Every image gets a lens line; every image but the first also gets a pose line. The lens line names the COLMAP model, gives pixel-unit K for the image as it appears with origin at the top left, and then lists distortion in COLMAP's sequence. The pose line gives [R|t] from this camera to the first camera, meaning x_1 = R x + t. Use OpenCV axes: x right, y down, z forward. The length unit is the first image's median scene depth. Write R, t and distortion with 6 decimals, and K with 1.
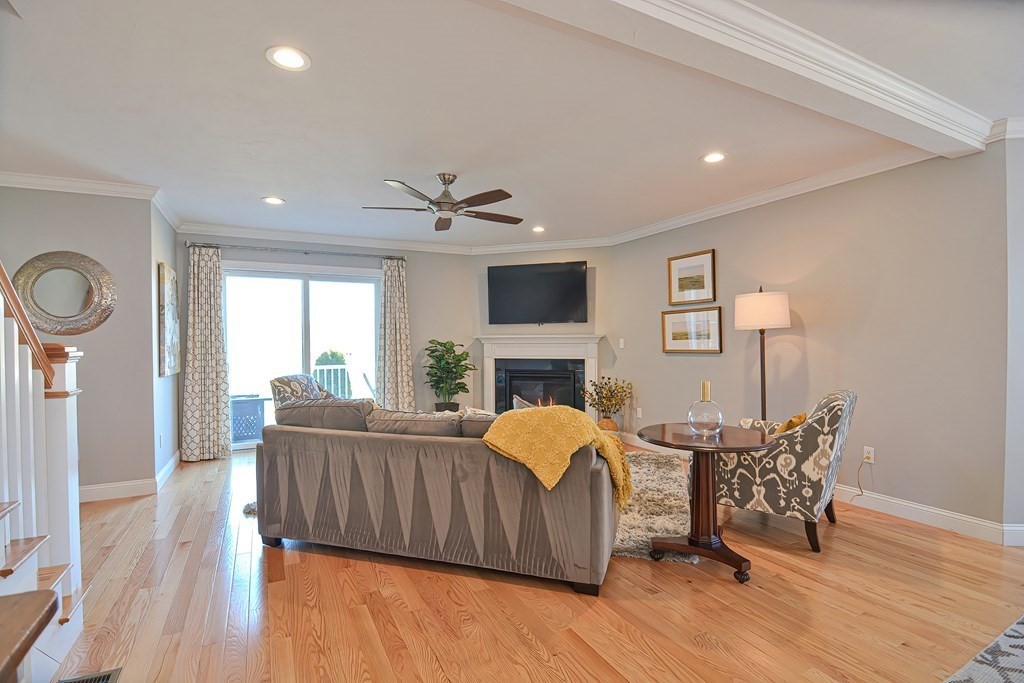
lens RADIAL K [[490.5, 0, 513.5], [0, 490.5, 344.3], [0, 0, 1]] dist [-0.009362, -0.008445]
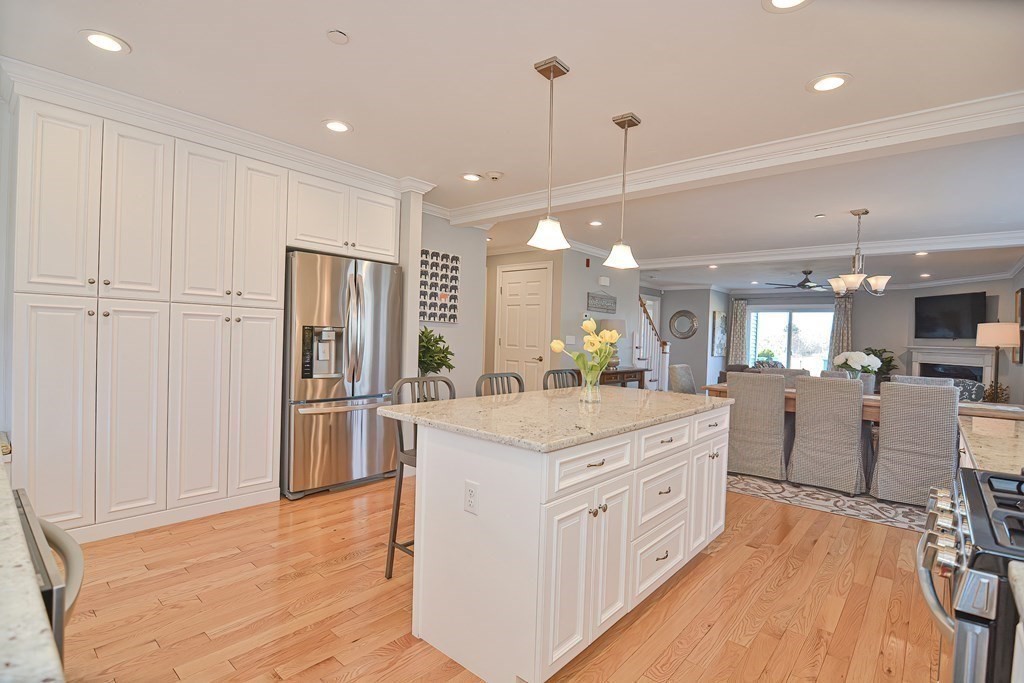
lens RADIAL K [[490.5, 0, 512.9], [0, 490.5, 345.0], [0, 0, 1]] dist [-0.009362, -0.008445]
pose [[0.366864, 0.036147, -0.929572, 1.150405], [-0.044145, 0.998796, 0.021416, -0.000115], [0.929227, 0.033179, 0.368018, -0.826713]]
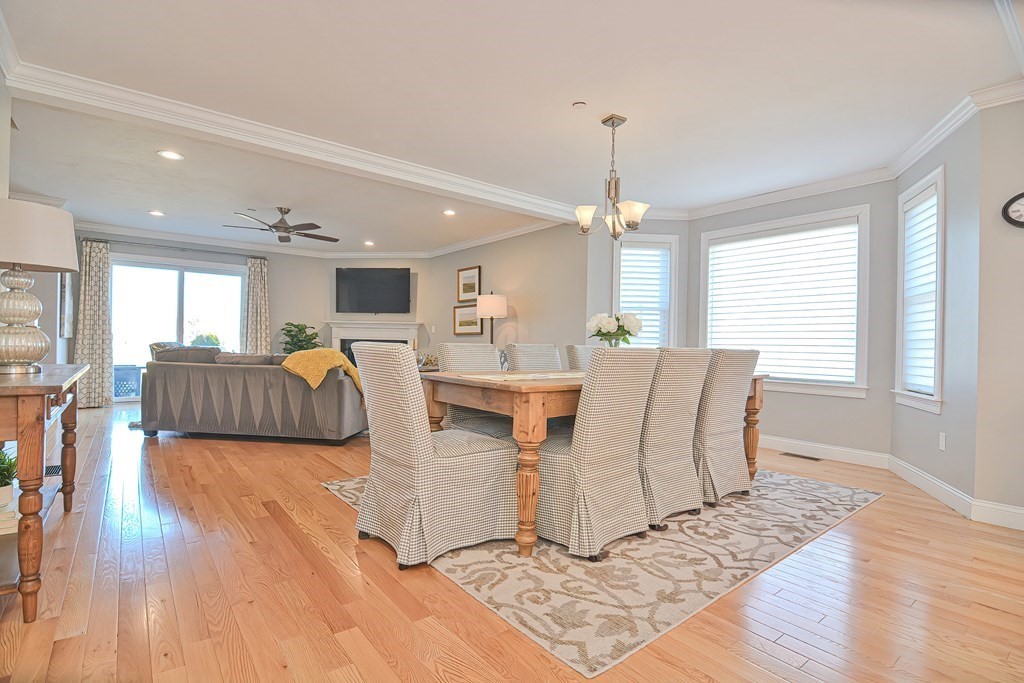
lens RADIAL K [[490.5, 0, 514.3], [0, 490.5, 344.7], [0, 0, 1]] dist [-0.009362, -0.008445]
pose [[0.981038, 0.026422, 0.192006, 0.231660], [-0.025706, 0.999650, -0.006217, 0.056563], [-0.192103, 0.001163, 0.981374, -0.508772]]
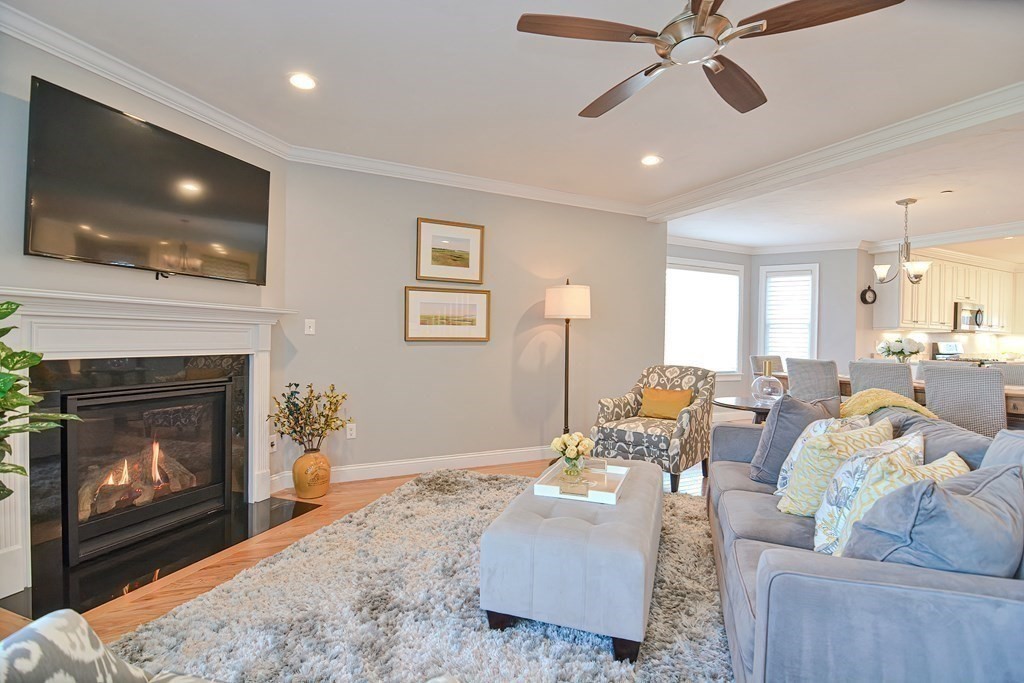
lens RADIAL K [[490.5, 0, 513.8], [0, 490.5, 345.5], [0, 0, 1]] dist [-0.009362, -0.008445]
pose [[0.016184, -0.009076, 0.999828, -0.501742], [-0.009697, 0.999910, 0.009234, 0.017363], [-0.999822, -0.009845, 0.016095, 0.934454]]
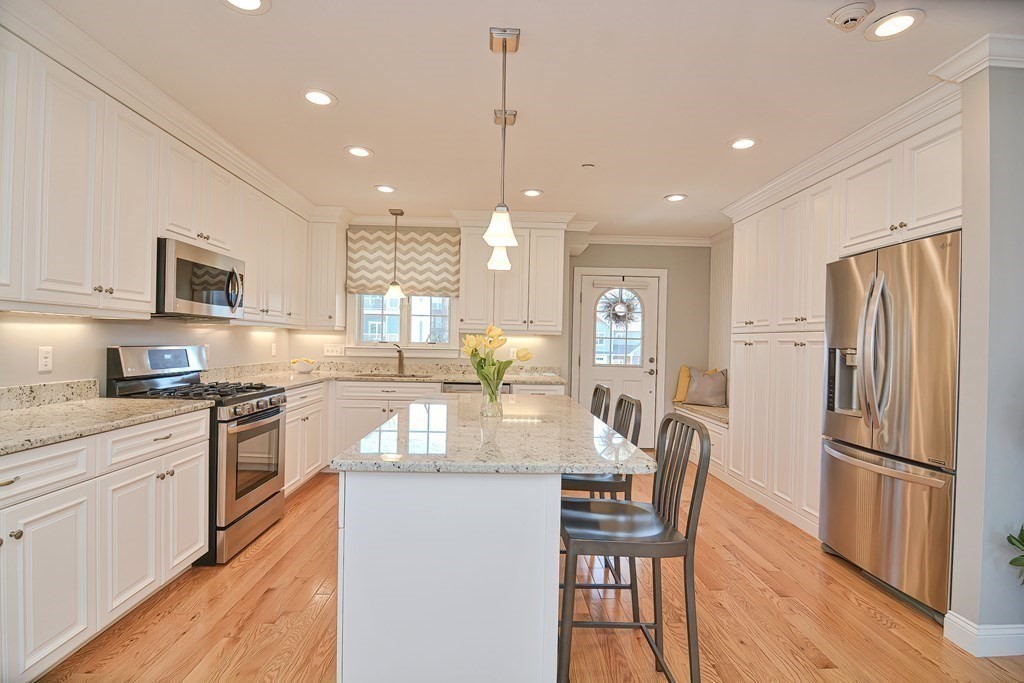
lens RADIAL K [[490.5, 0, 512.8], [0, 490.5, 344.0], [0, 0, 1]] dist [-0.009362, -0.008445]
pose [[-0.903260, -0.012114, 0.428923, 0.441089], [-0.010296, 0.999925, 0.006558, -0.004342], [-0.428971, 0.001507, -0.903317, -0.102365]]
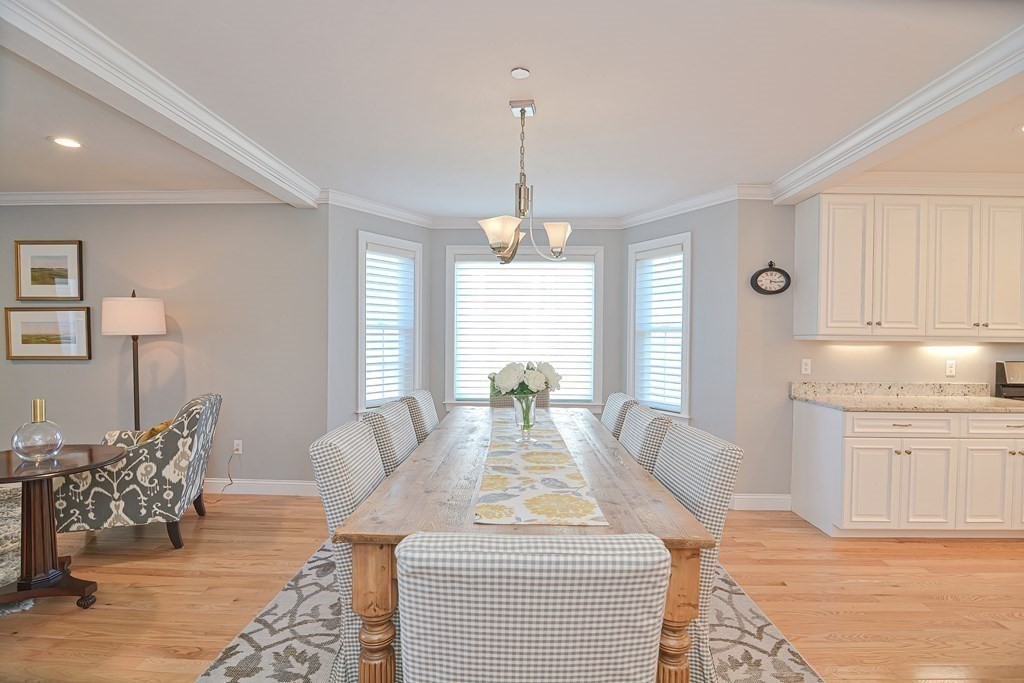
lens RADIAL K [[490.5, 0, 513.2], [0, 490.5, 345.4], [0, 0, 1]] dist [-0.009362, -0.008445]
pose [[0.483841, -0.003386, 0.875149, 0.027279], [-0.006805, 0.999948, 0.007631, -0.019682], [-0.875130, -0.009647, 0.483793, -0.095042]]
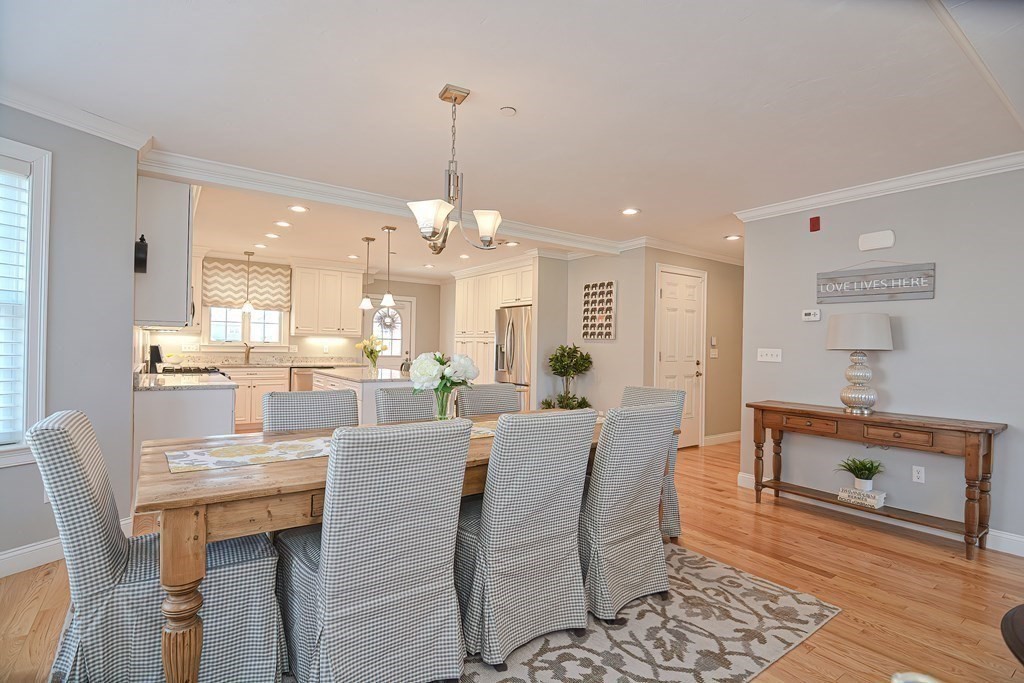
lens RADIAL K [[490.5, 0, 514.4], [0, 490.5, 345.4], [0, 0, 1]] dist [-0.009362, -0.008445]
pose [[-0.989638, -0.012180, -0.143067, 0.506275], [-0.013456, 0.999878, 0.007953, -0.010595], [0.142953, 0.009795, -0.989681, 0.685199]]
